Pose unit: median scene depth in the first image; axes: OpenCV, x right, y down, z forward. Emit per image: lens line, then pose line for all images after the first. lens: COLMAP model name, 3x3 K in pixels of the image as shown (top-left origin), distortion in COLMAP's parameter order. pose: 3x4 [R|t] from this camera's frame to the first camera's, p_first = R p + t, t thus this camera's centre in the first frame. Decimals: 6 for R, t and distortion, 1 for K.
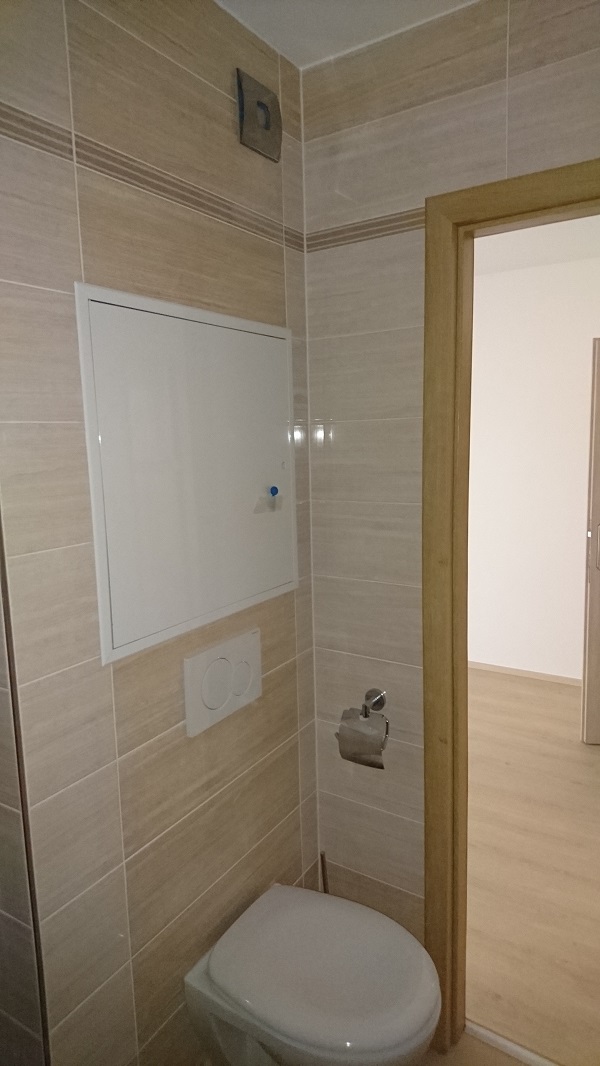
lens RADIAL K [[667.1, 0, 300.6], [0, 667.1, 524.9], [0, 0, 1]] dist [0.073563, -0.133632]
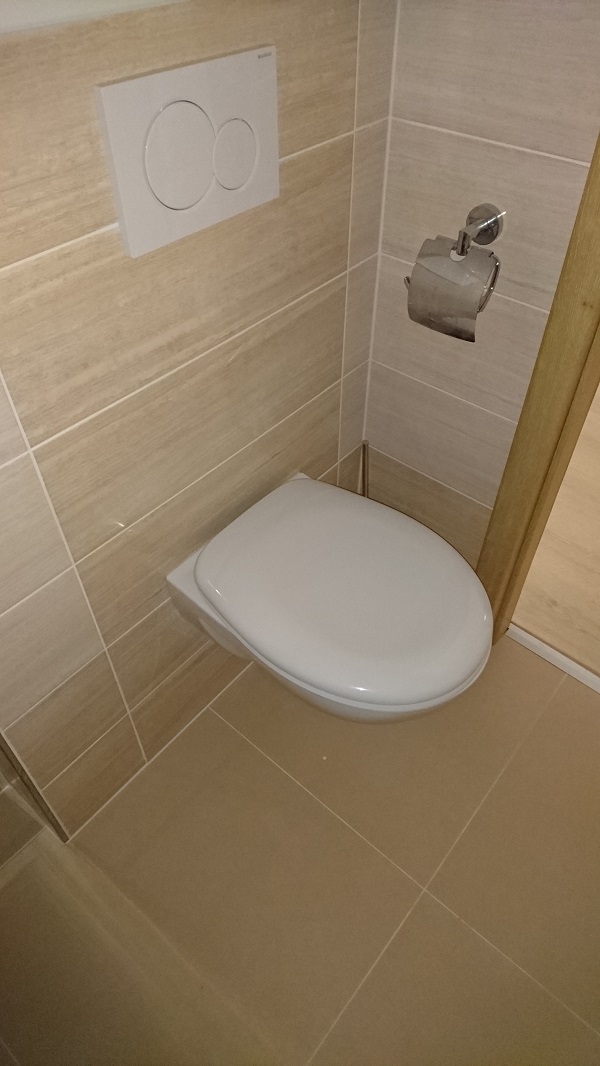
lens RADIAL K [[667.1, 0, 300.6], [0, 667.1, 524.9], [0, 0, 1]] dist [0.073563, -0.133632]
pose [[0.988932, 0.119380, -0.088099, 0.038931], [-0.041956, 0.794568, 0.605724, 0.125985], [0.142312, -0.595324, 0.790783, 0.380539]]
